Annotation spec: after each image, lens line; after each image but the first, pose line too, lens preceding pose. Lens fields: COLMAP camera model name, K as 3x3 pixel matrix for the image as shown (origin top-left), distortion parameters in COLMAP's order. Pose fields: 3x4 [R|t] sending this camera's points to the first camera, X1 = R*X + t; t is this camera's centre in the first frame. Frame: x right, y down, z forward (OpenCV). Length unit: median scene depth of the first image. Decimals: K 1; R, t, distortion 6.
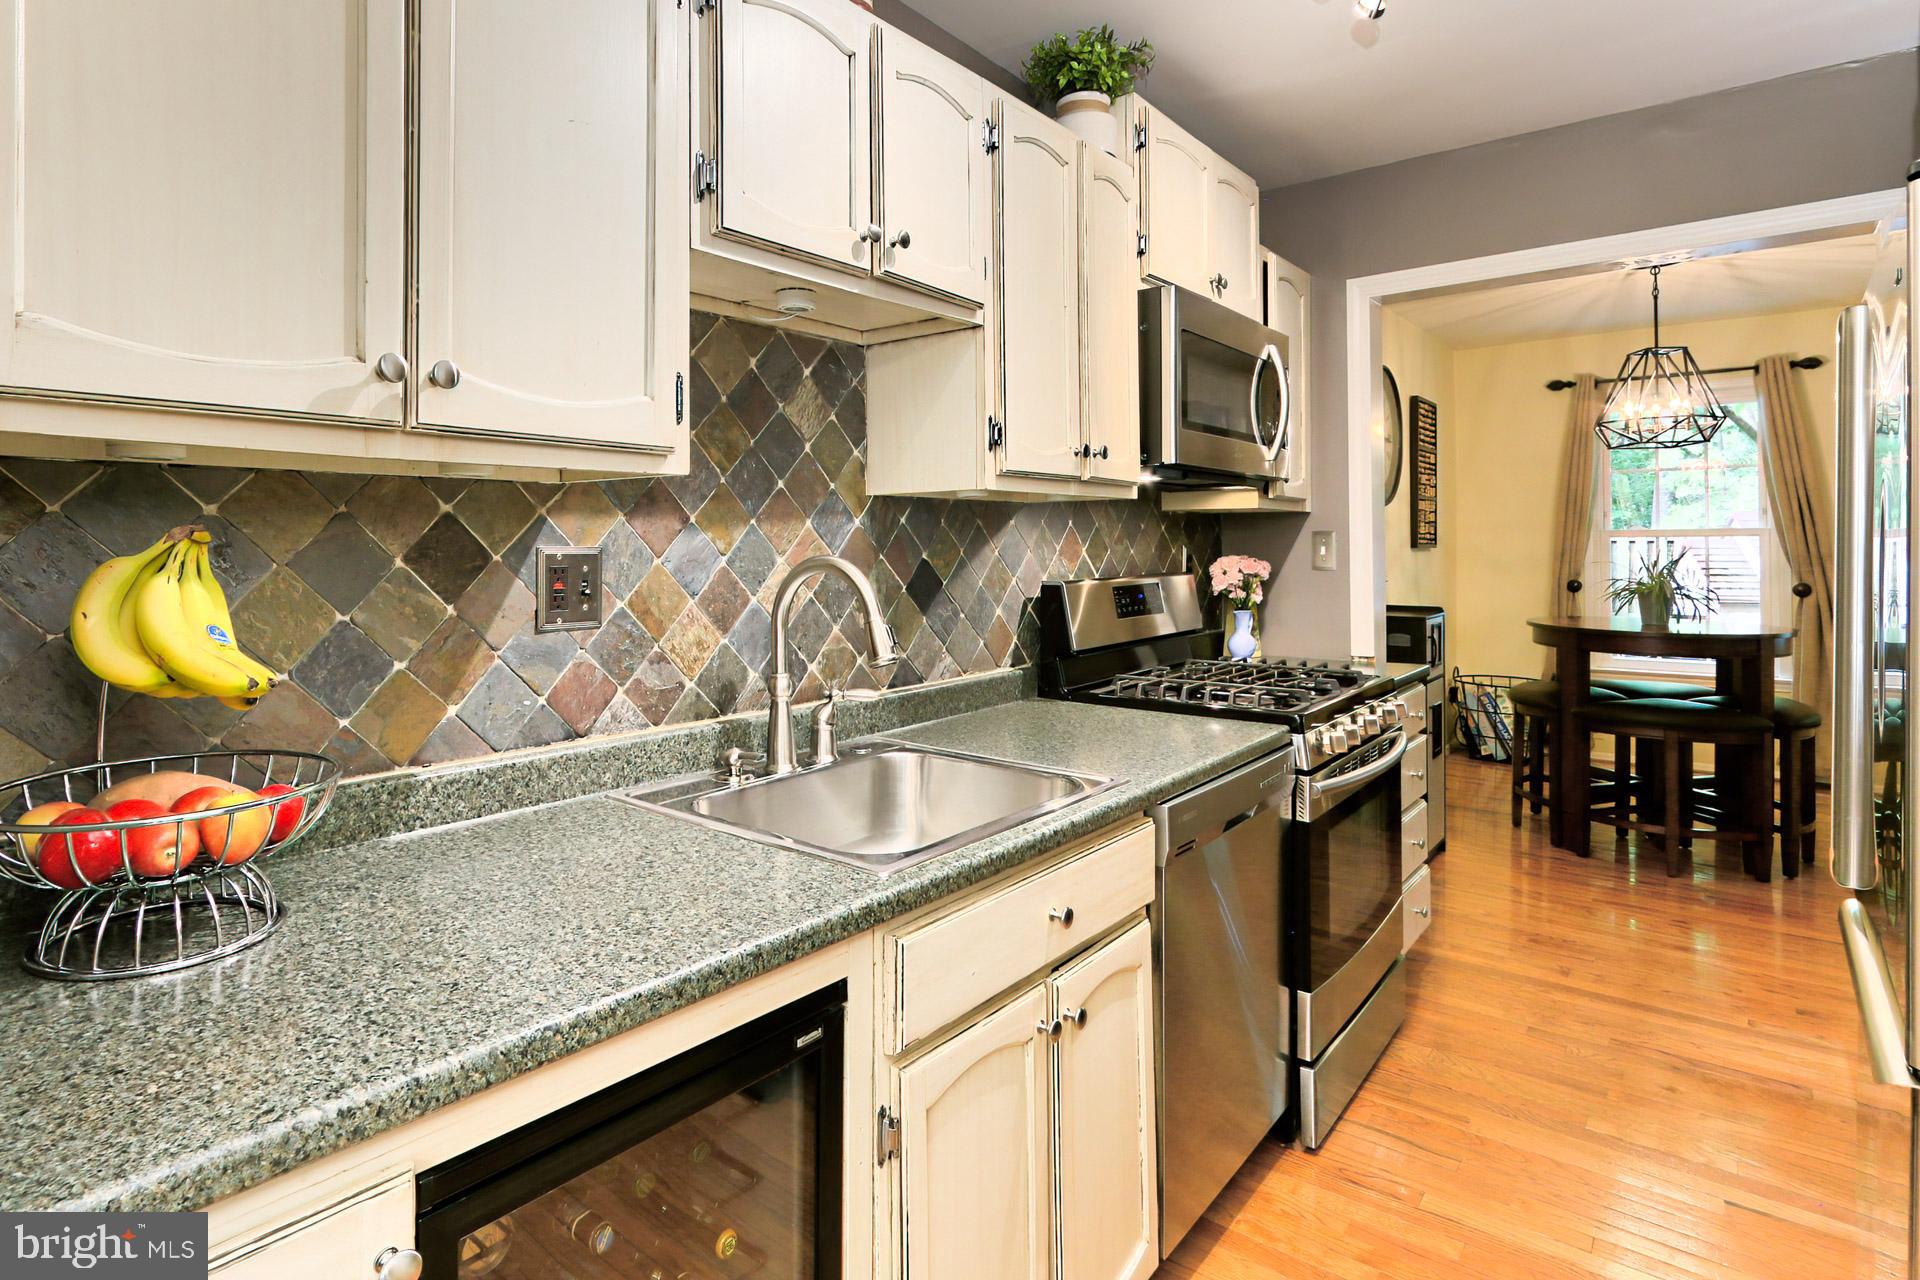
lens RADIAL K [[1018.4, 0, 890.0], [0, 1018.4, 537.0], [0, 0, 1]] dist [-0.012494, 0.002860]
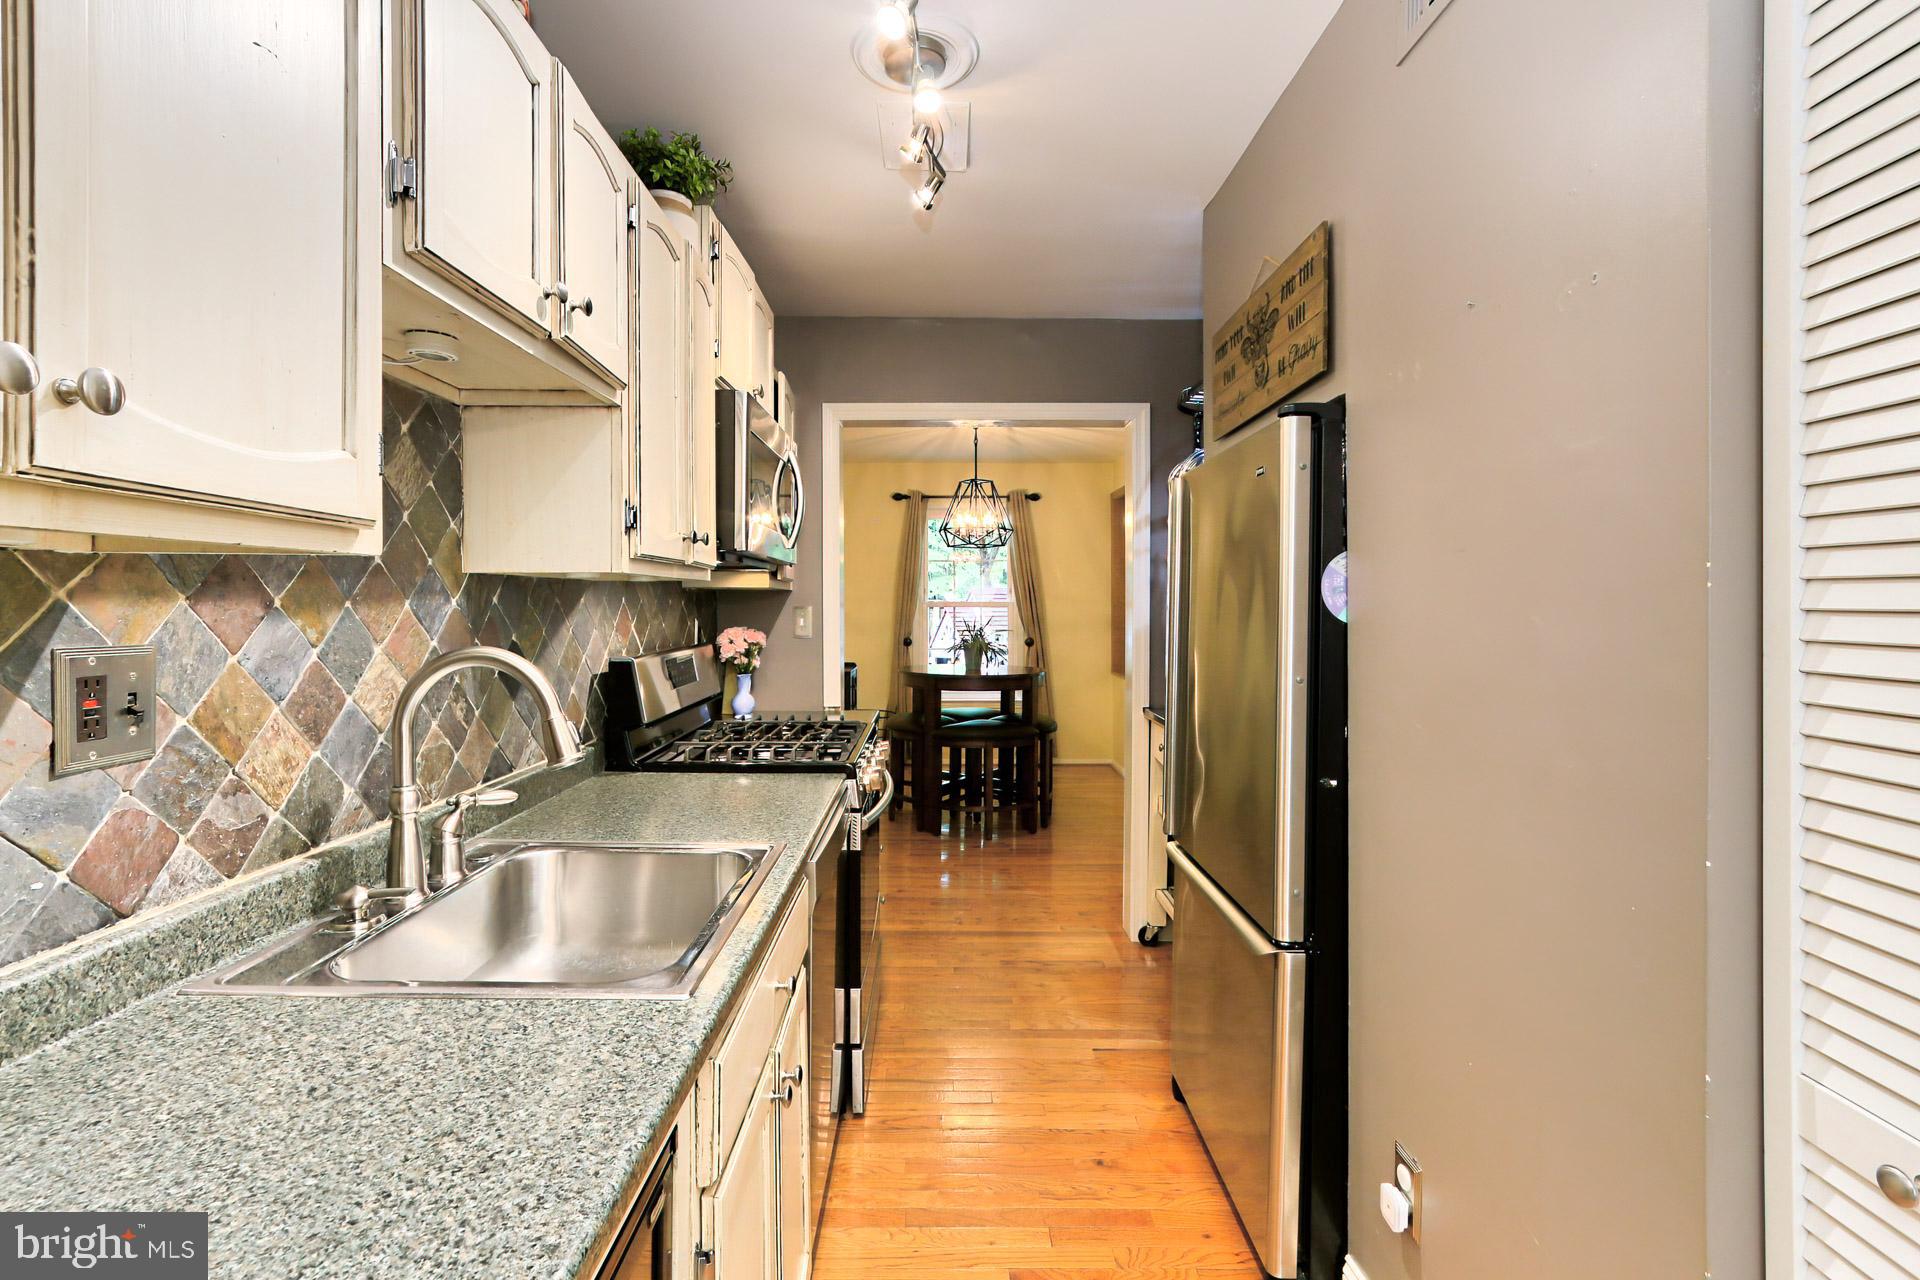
lens RADIAL K [[876.1, 0, 949.3], [0, 876.1, 612.2], [0, 0, 1]] dist [-0.007785, 0.004426]
pose [[0.760173, 0.001432, 0.649720, -0.198524], [-0.011242, 0.999877, 0.010951, -0.019409], [-0.649624, -0.015629, 0.760095, 0.135568]]
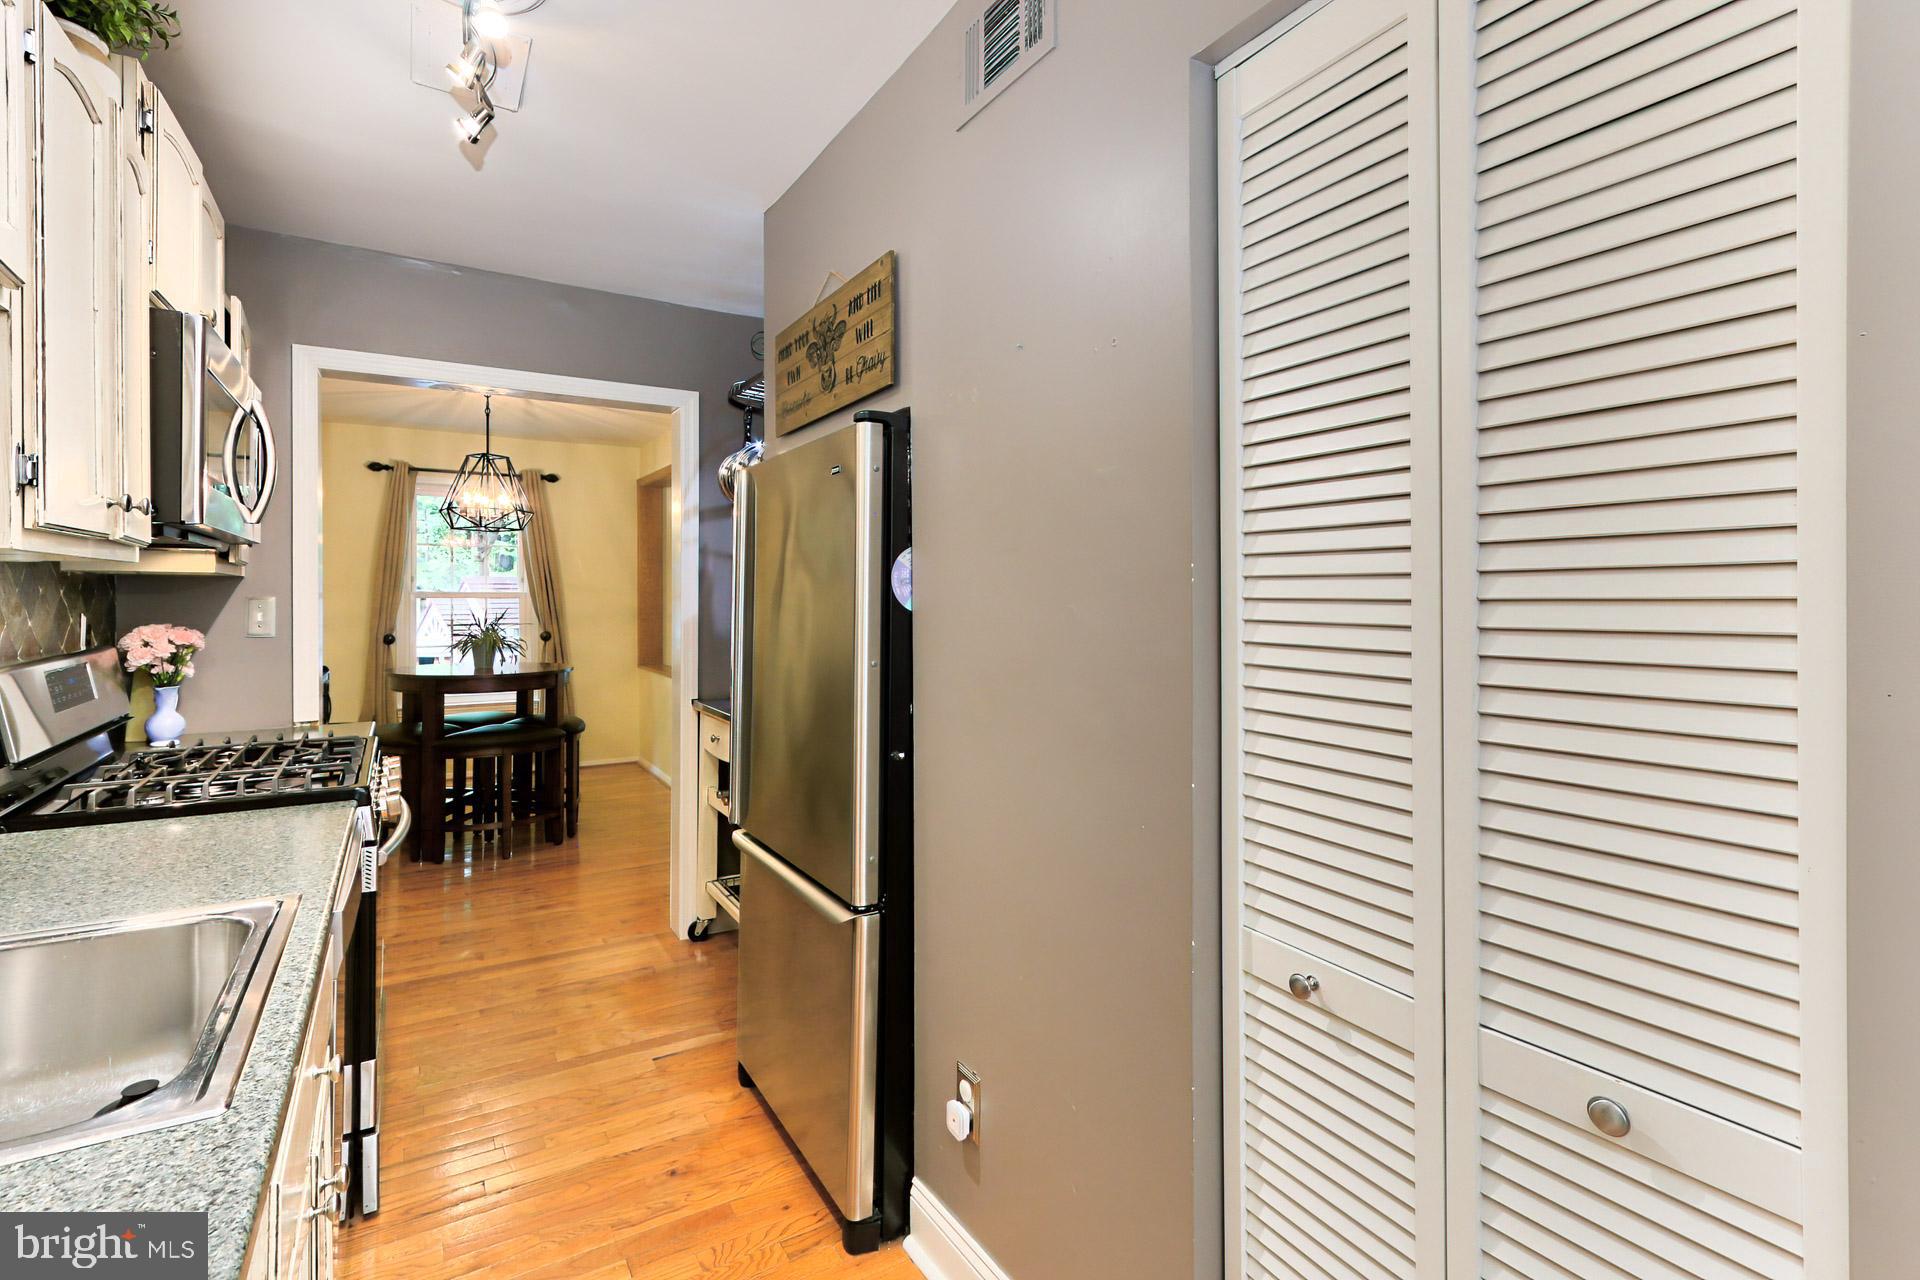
lens RADIAL K [[876.1, 0, 947.4], [0, 876.1, 594.1], [0, 0, 1]] dist [-0.007785, 0.004426]
pose [[0.317735, 0.009153, 0.948135, -0.244346], [-0.011413, 0.999918, -0.005829, -0.017620], [-0.948111, -0.008969, 0.317813, 0.188788]]
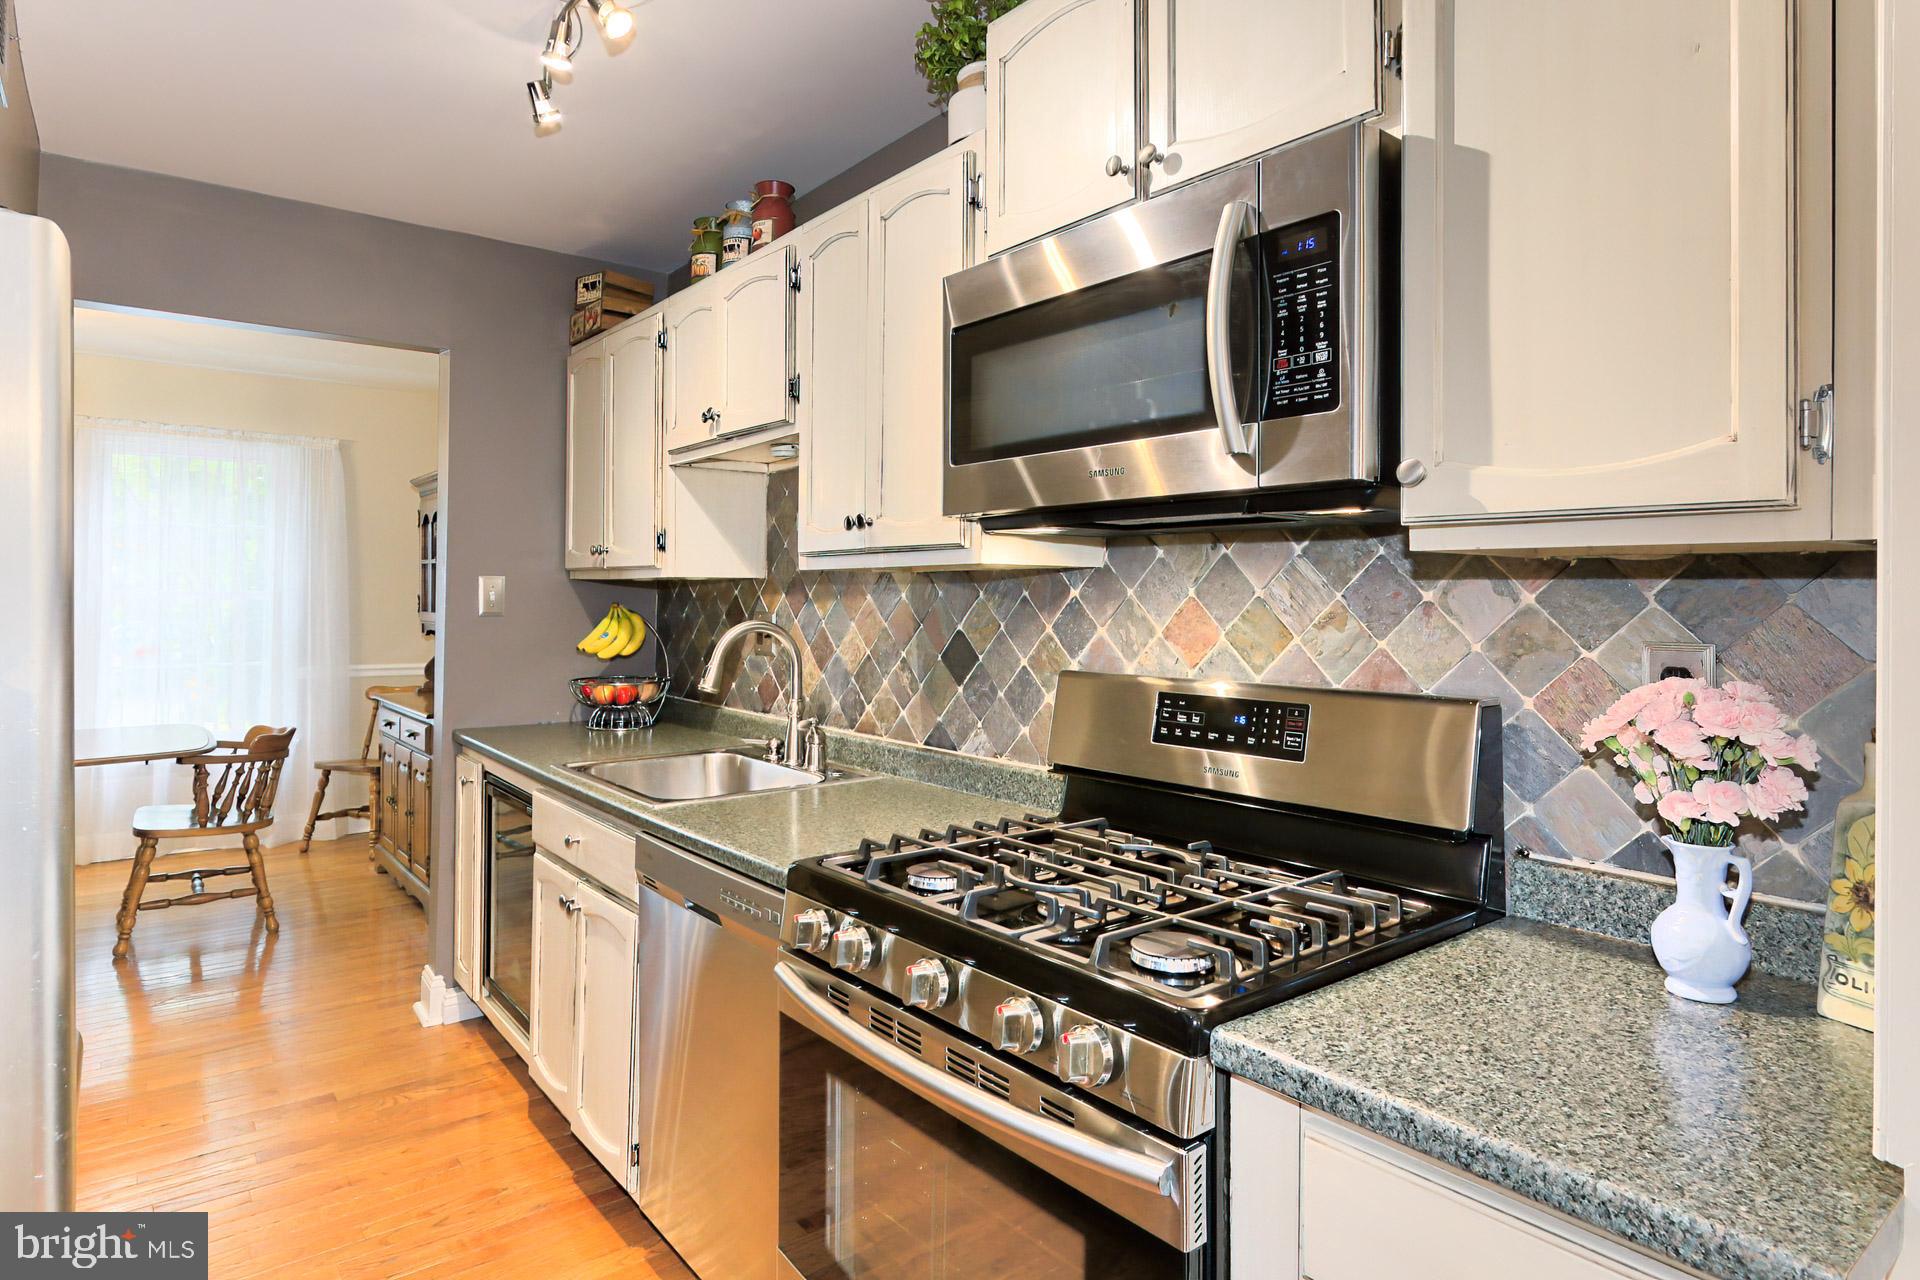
lens RADIAL K [[1050.8, 0, 940.6], [0, 1050.8, 575.0], [0, 0, 1]] dist [-0.004458, 0.002172]
pose [[-0.197027, -0.018730, -0.980219, 1.151169], [0.000352, 0.999816, -0.019175, -0.015268], [0.980398, -0.004123, -0.196984, 1.275340]]
